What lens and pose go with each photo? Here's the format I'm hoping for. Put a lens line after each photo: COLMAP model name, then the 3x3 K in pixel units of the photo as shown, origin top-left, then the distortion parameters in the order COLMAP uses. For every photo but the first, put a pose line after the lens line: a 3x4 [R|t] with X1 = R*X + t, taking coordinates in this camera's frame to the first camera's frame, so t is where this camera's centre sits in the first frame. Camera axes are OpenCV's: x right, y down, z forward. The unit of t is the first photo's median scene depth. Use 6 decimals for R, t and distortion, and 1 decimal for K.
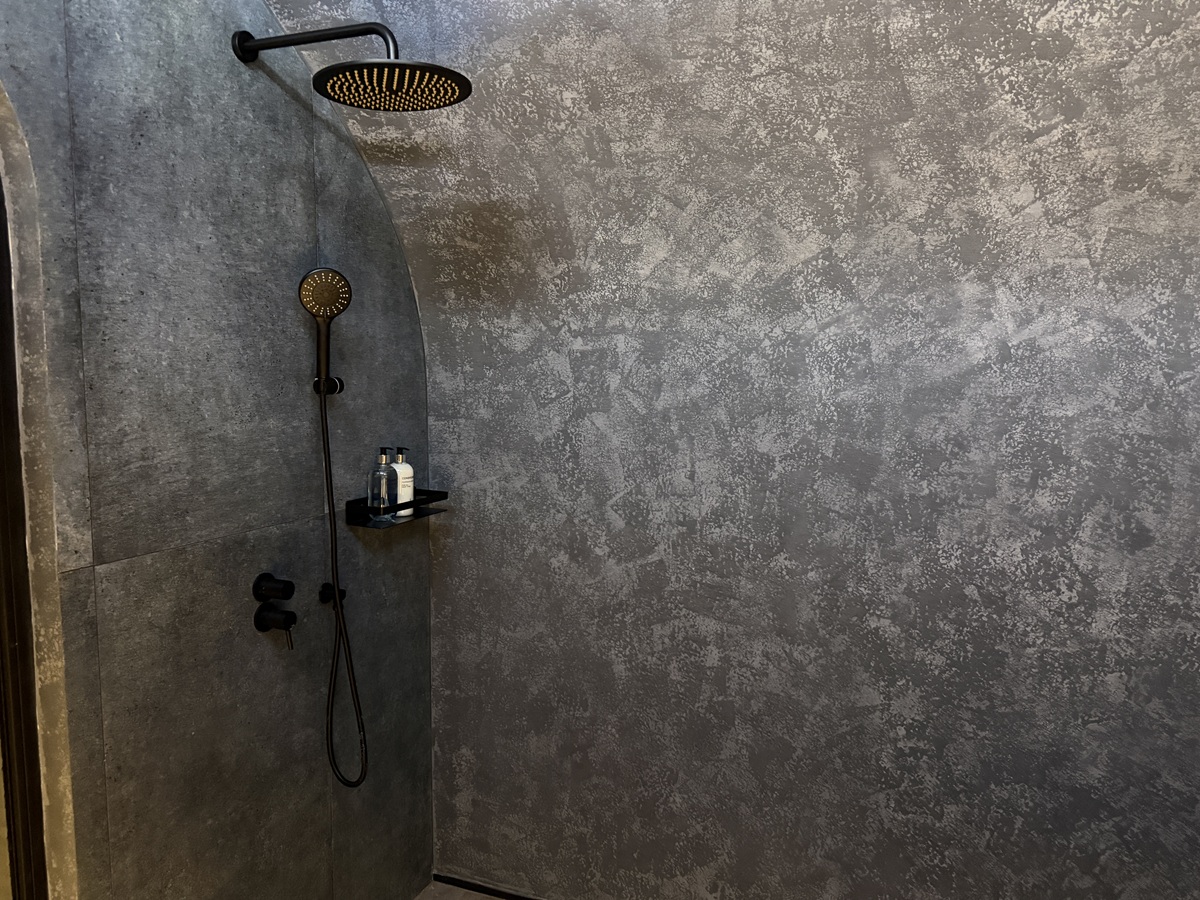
lens RADIAL K [[850.6, 0, 604.7], [0, 850.6, 453.3], [0, 0, 1]] dist [0.117686, -0.179114]
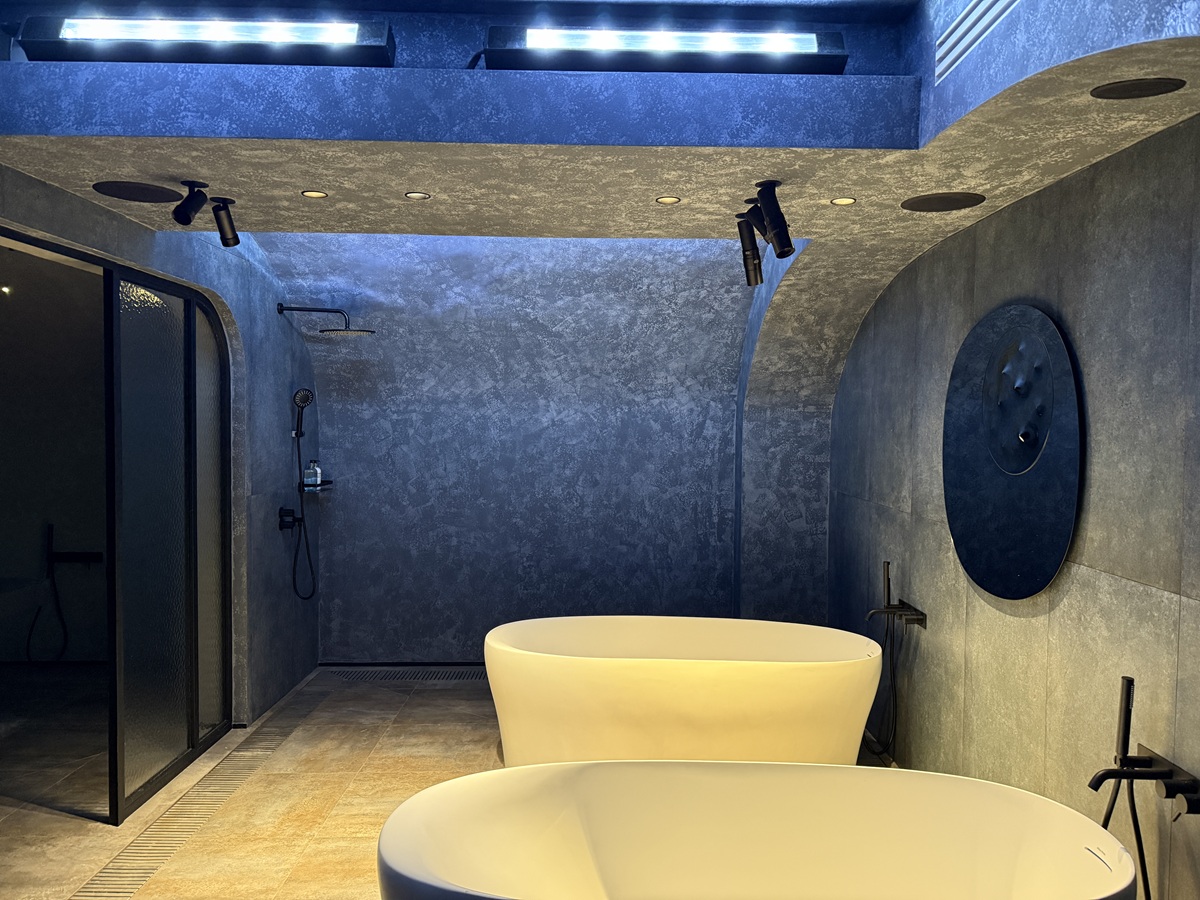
lens RADIAL K [[850.6, 0, 604.7], [0, 850.6, 453.3], [0, 0, 1]] dist [0.117686, -0.179114]
pose [[0.927961, -0.009982, 0.372542, -0.424499], [0.030457, 0.998329, -0.049113, 0.124733], [-0.371430, 0.056922, 0.926715, -1.613052]]
